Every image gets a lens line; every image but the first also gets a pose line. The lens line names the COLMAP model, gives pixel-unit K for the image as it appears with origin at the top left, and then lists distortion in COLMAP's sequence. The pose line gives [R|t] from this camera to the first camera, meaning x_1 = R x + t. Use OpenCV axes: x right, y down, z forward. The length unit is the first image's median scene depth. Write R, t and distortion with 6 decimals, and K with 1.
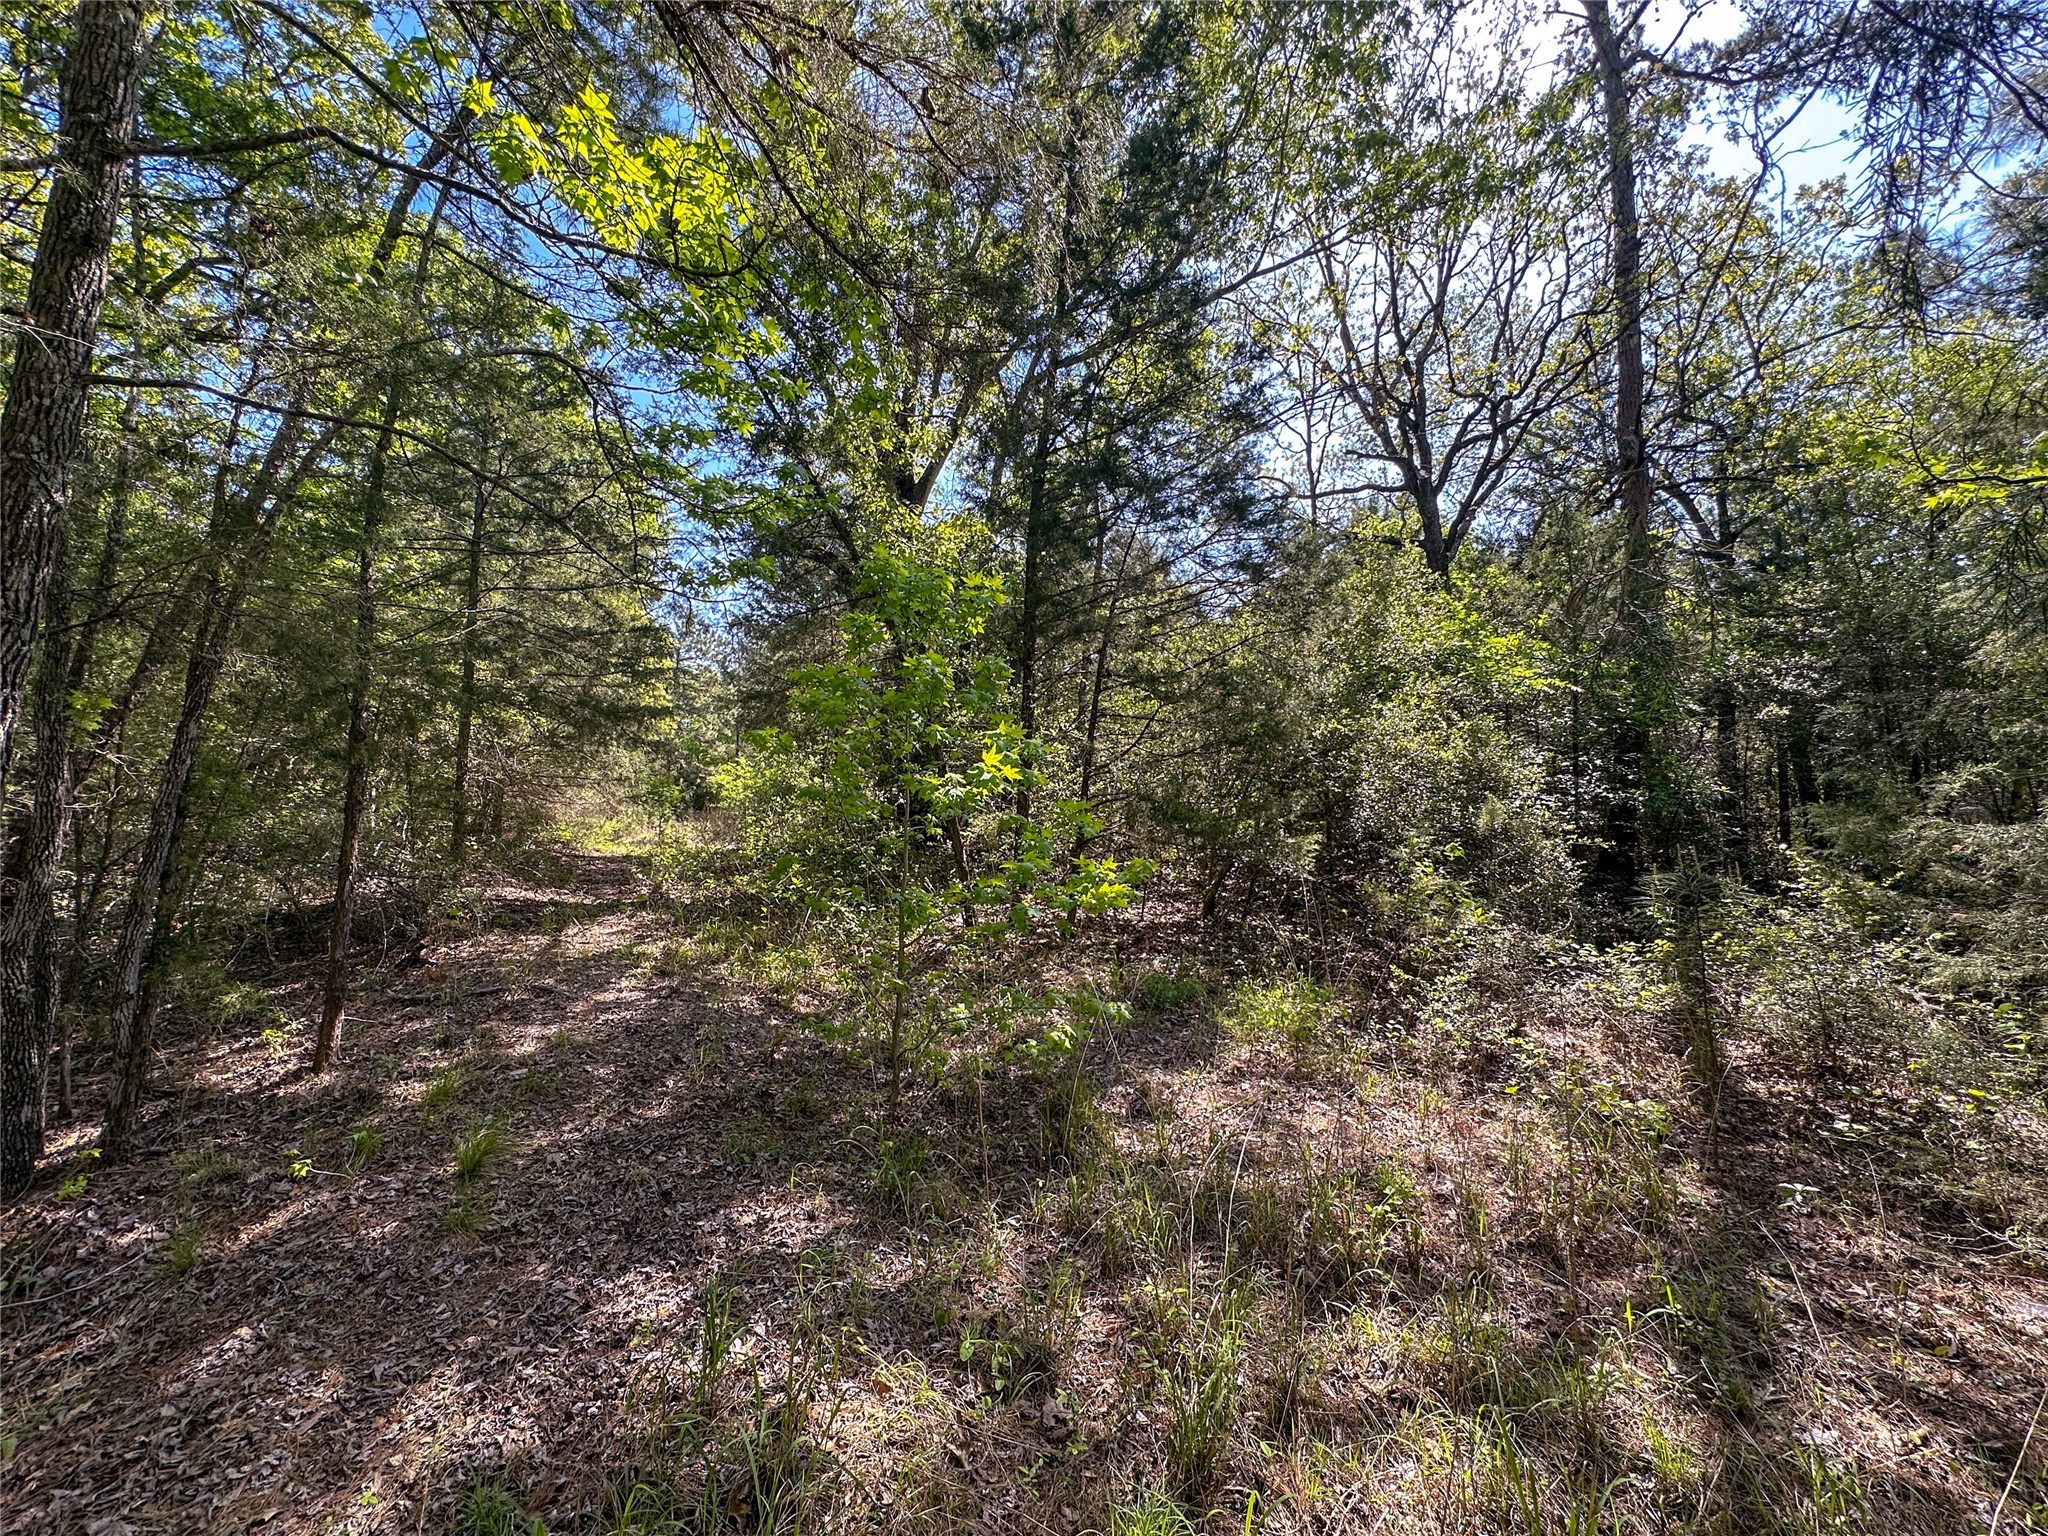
lens RADIAL K [[823.1, 0, 1022.0], [0, 823.1, 765.8], [0, 0, 1]] dist [0.001390, -0.000120]
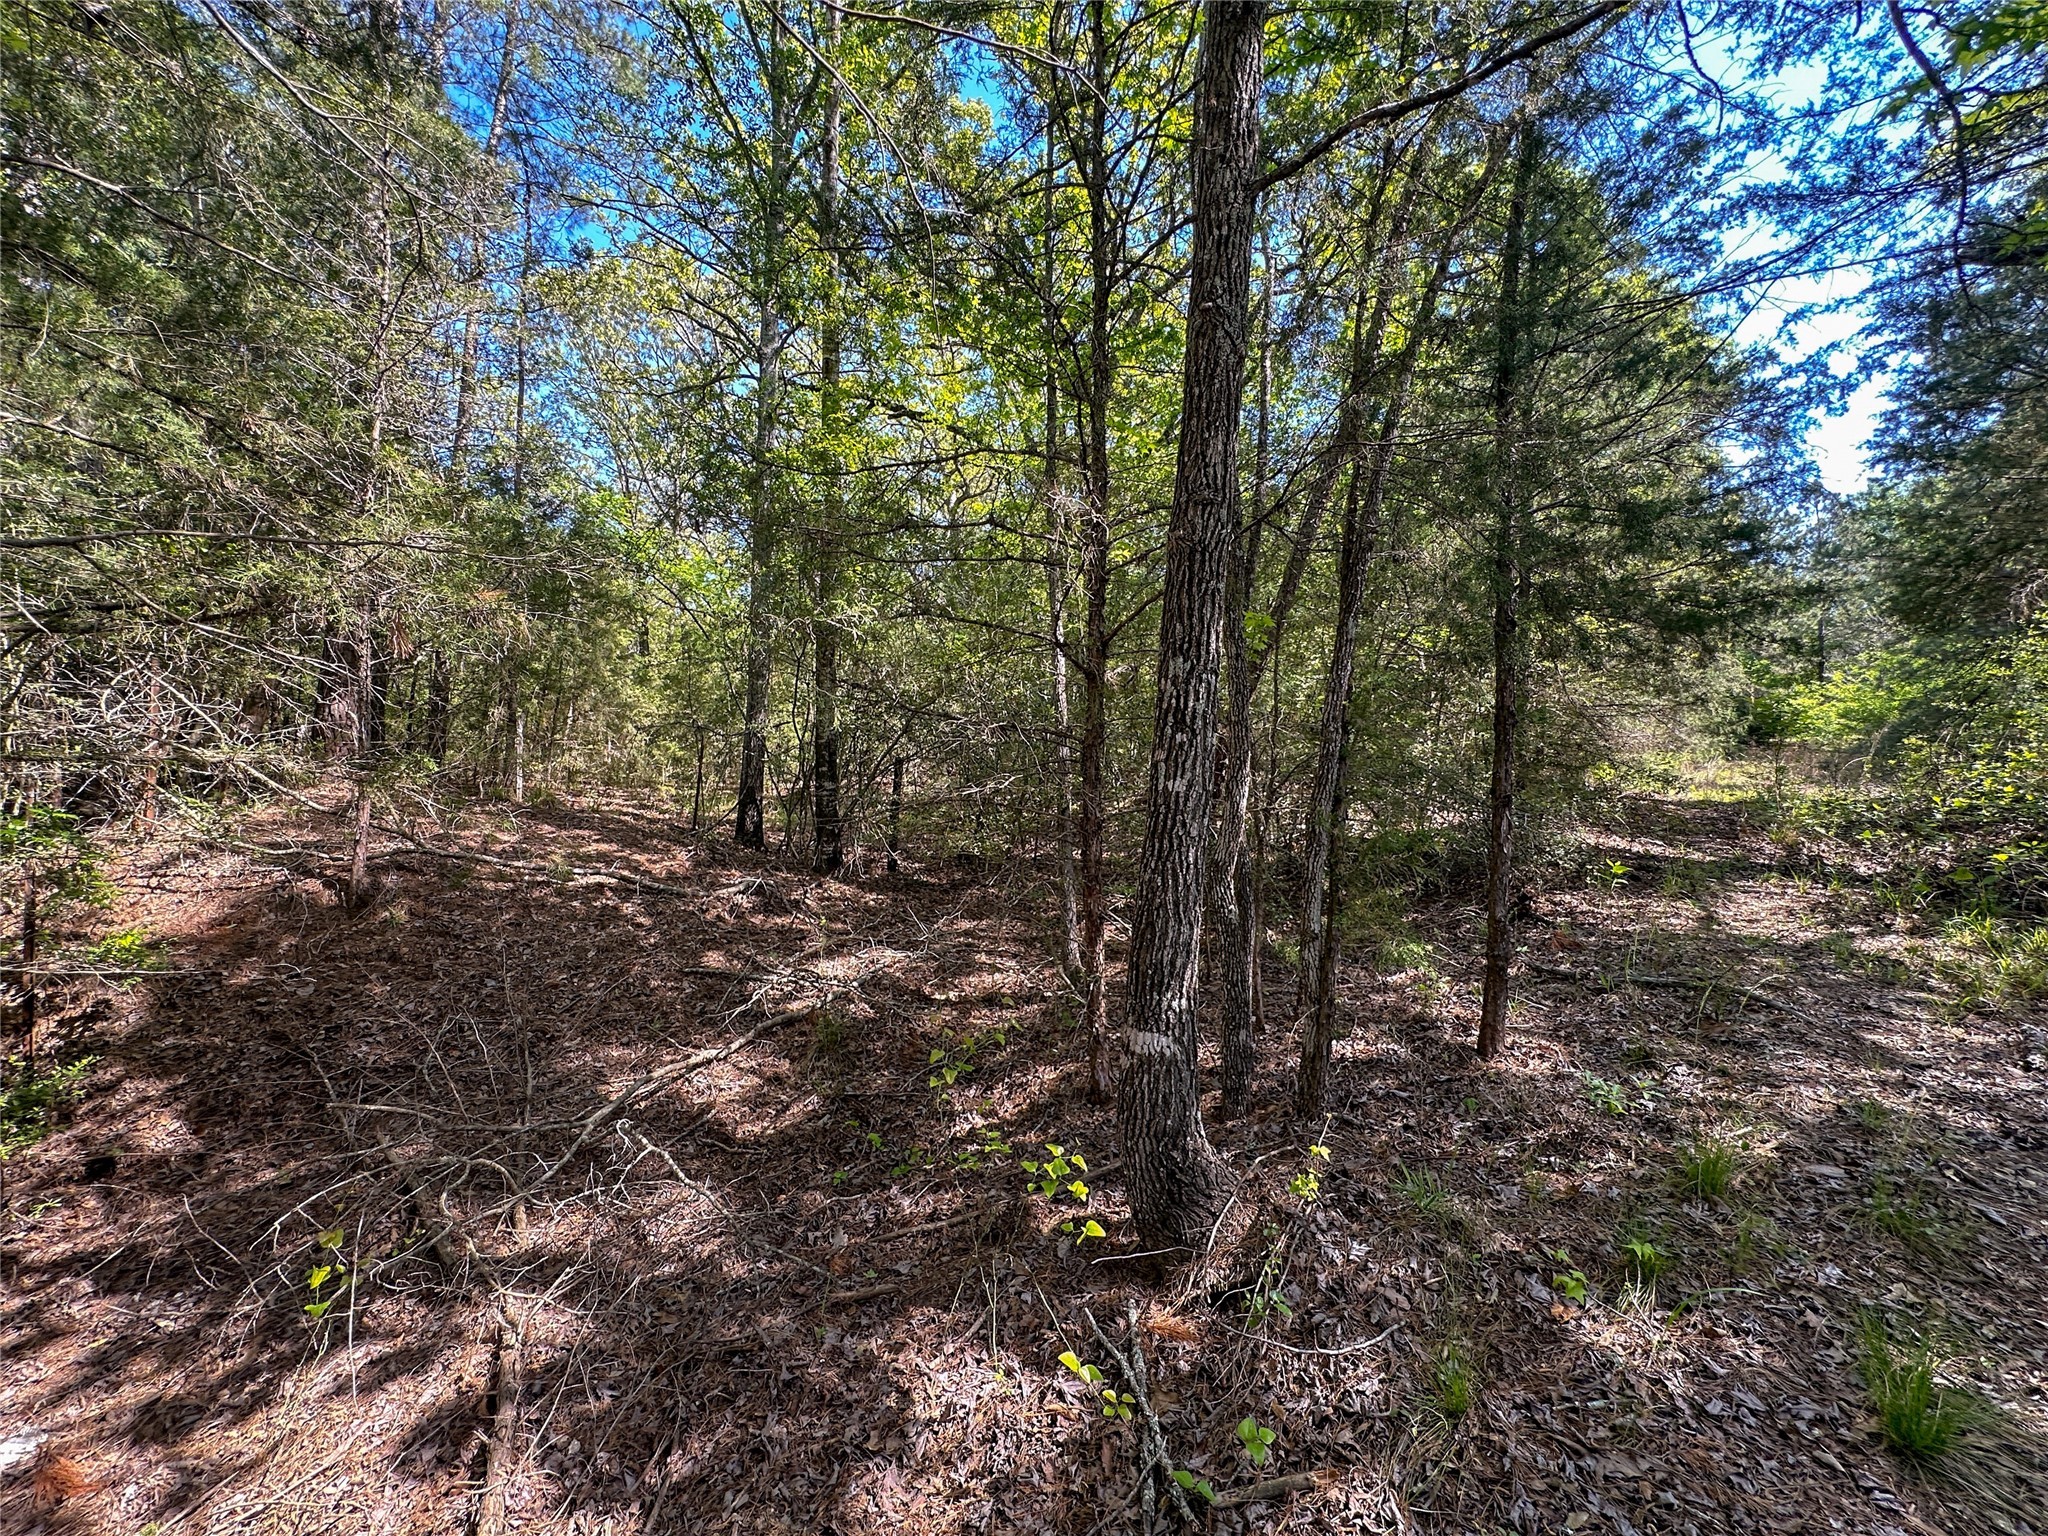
lens RADIAL K [[823.1, 0, 1023.3], [0, 823.1, 765.5], [0, 0, 1]] dist [0.001390, -0.000120]
pose [[0.457567, -0.003863, -0.889167, -0.173039], [0.067675, 0.997241, 0.030493, 0.017691], [0.886596, -0.074127, 0.456566, 0.128709]]
